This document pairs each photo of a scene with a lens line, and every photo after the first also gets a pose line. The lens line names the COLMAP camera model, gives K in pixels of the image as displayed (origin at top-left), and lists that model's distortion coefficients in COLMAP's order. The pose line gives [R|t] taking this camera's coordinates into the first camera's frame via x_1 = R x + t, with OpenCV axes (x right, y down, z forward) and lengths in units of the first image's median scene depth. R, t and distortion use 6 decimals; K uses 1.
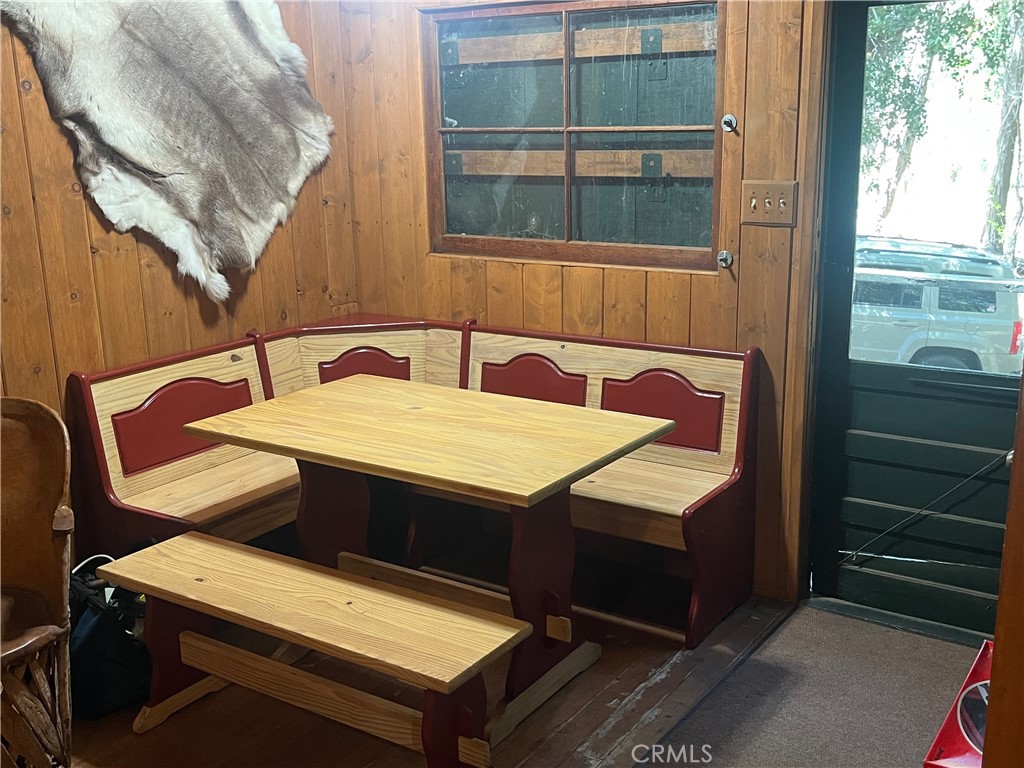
lens RADIAL K [[1087.9, 0, 512.0], [0, 1087.9, 384.0], [0, 0, 1]] dist [0.074421, -0.027974]
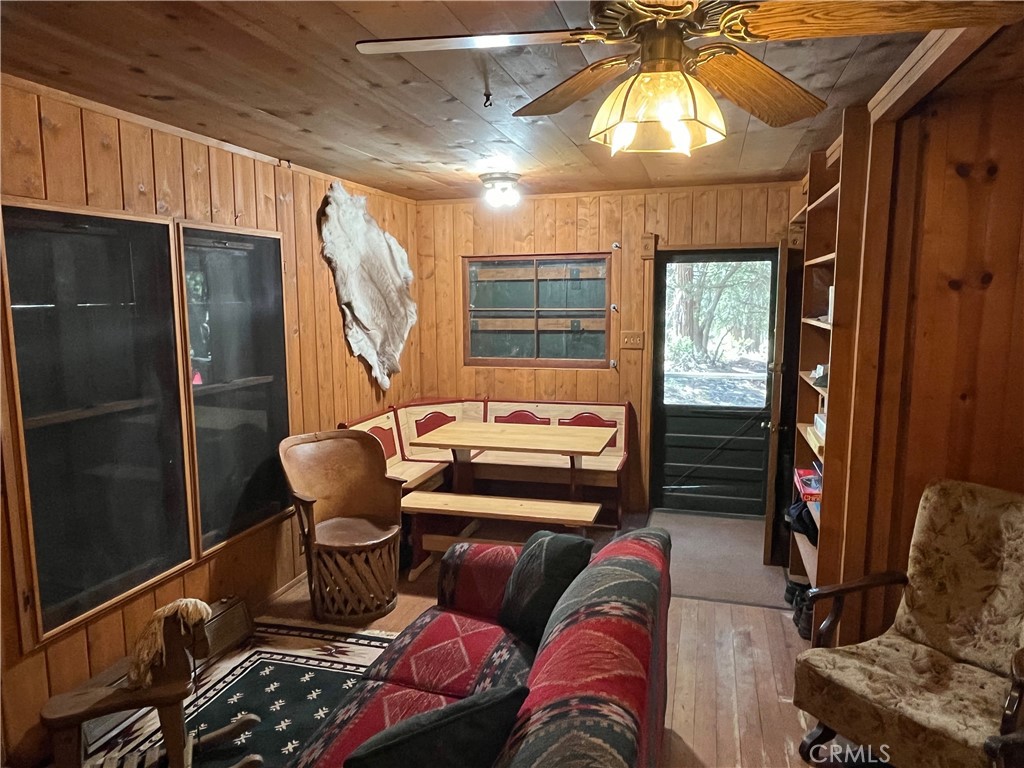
lens RADIAL K [[662.3, 0, 512.0], [0, 662.3, 384.0], [0, 0, 1]] dist [0.001978, 0.000107]
pose [[0.956243, -0.027224, 0.291304, -0.419168], [0.061768, 0.992004, -0.110054, 0.070278], [-0.285978, 0.123232, 0.950279, -0.279835]]
